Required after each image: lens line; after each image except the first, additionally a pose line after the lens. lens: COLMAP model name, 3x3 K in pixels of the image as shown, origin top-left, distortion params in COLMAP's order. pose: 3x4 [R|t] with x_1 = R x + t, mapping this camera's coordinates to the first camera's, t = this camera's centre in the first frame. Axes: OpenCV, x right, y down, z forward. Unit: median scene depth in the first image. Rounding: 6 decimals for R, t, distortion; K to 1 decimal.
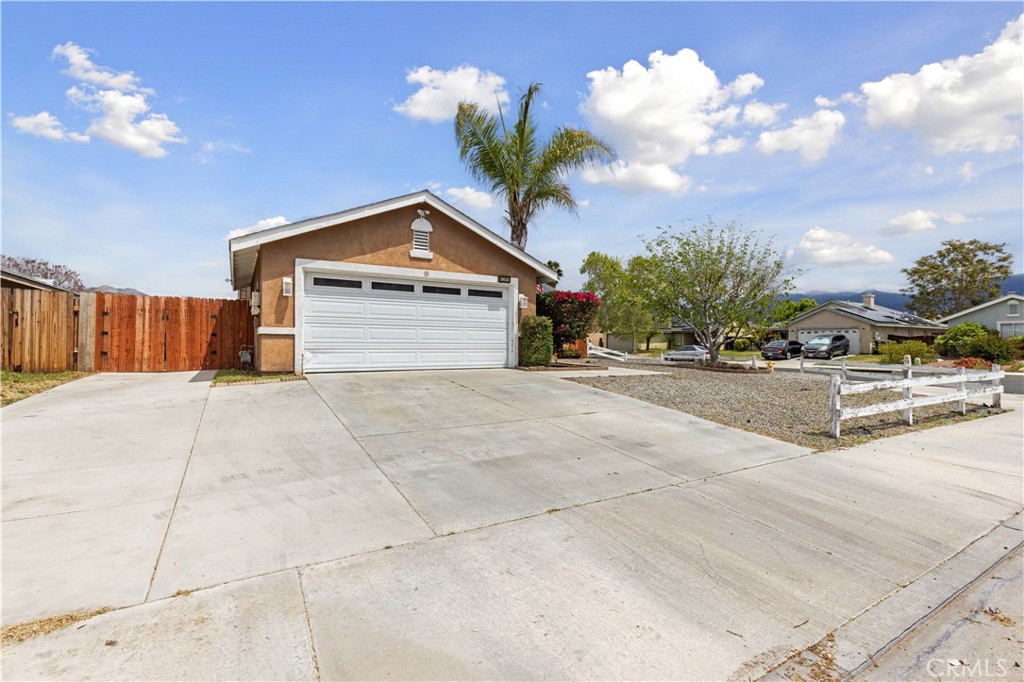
lens RADIAL K [[463.0, 0, 516.1], [0, 463.0, 343.7], [0, 0, 1]] dist [0.005315, -0.000886]
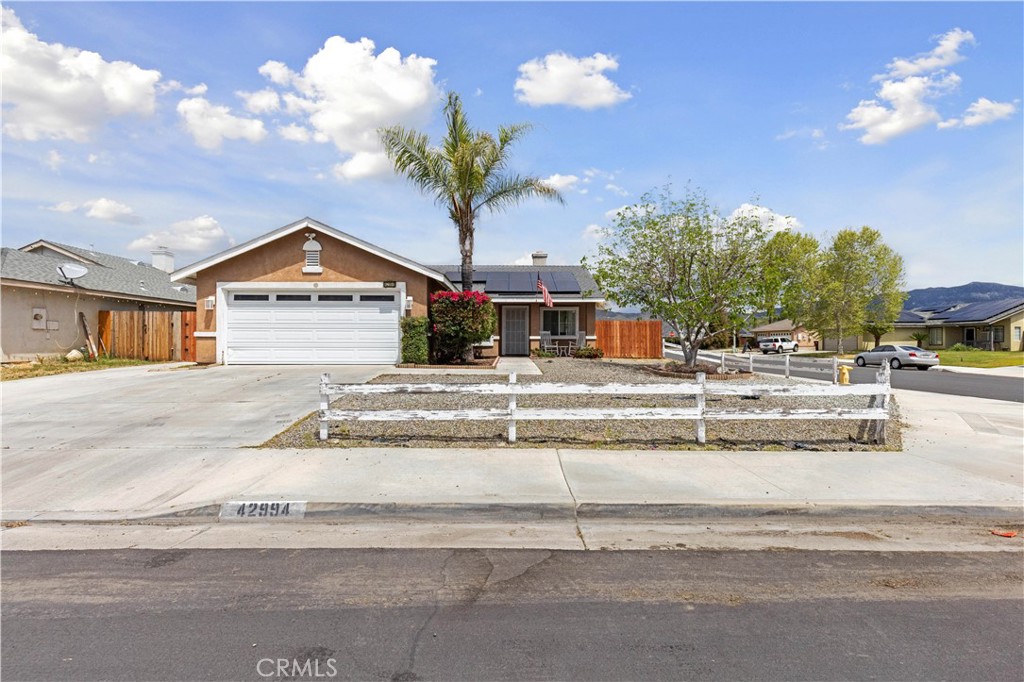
lens RADIAL K [[463.0, 0, 516.1], [0, 463.0, 343.7], [0, 0, 1]] dist [0.005315, -0.000886]
pose [[0.859182, -0.002989, -0.511661, 0.881080], [0.003211, 0.999995, -0.000449, 0.003979], [0.511659, -0.001258, 0.859187, 0.228780]]
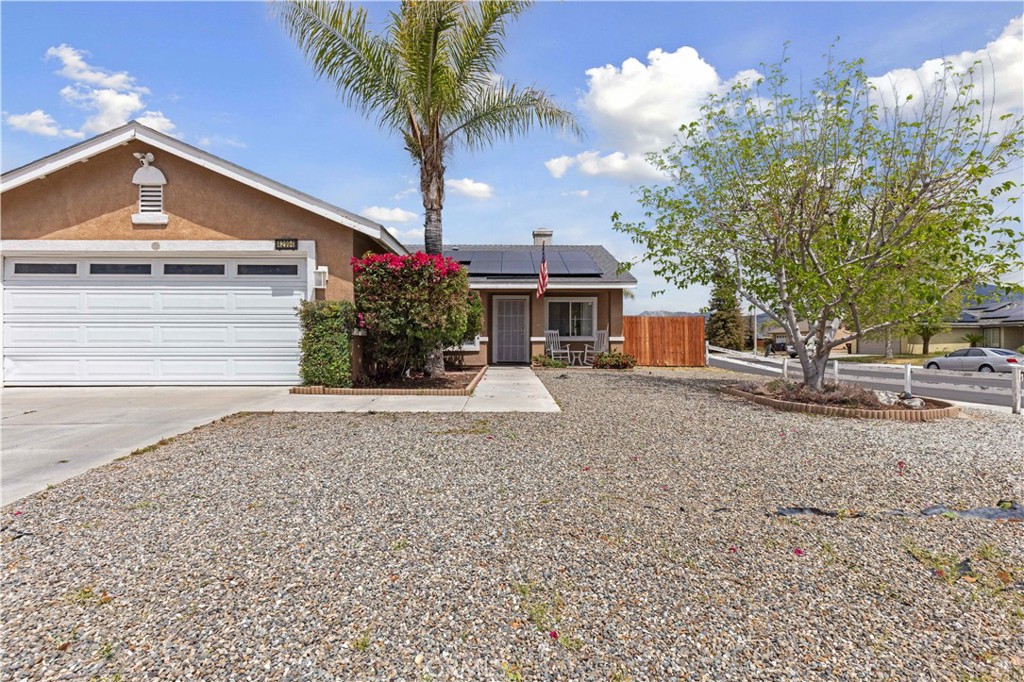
lens RADIAL K [[463.0, 0, 516.1], [0, 463.0, 343.7], [0, 0, 1]] dist [0.005315, -0.000886]
pose [[0.862051, -0.006414, -0.506780, 0.616598], [0.004100, 0.999975, -0.005682, -0.000403], [0.506804, 0.002821, 0.862056, 0.683816]]
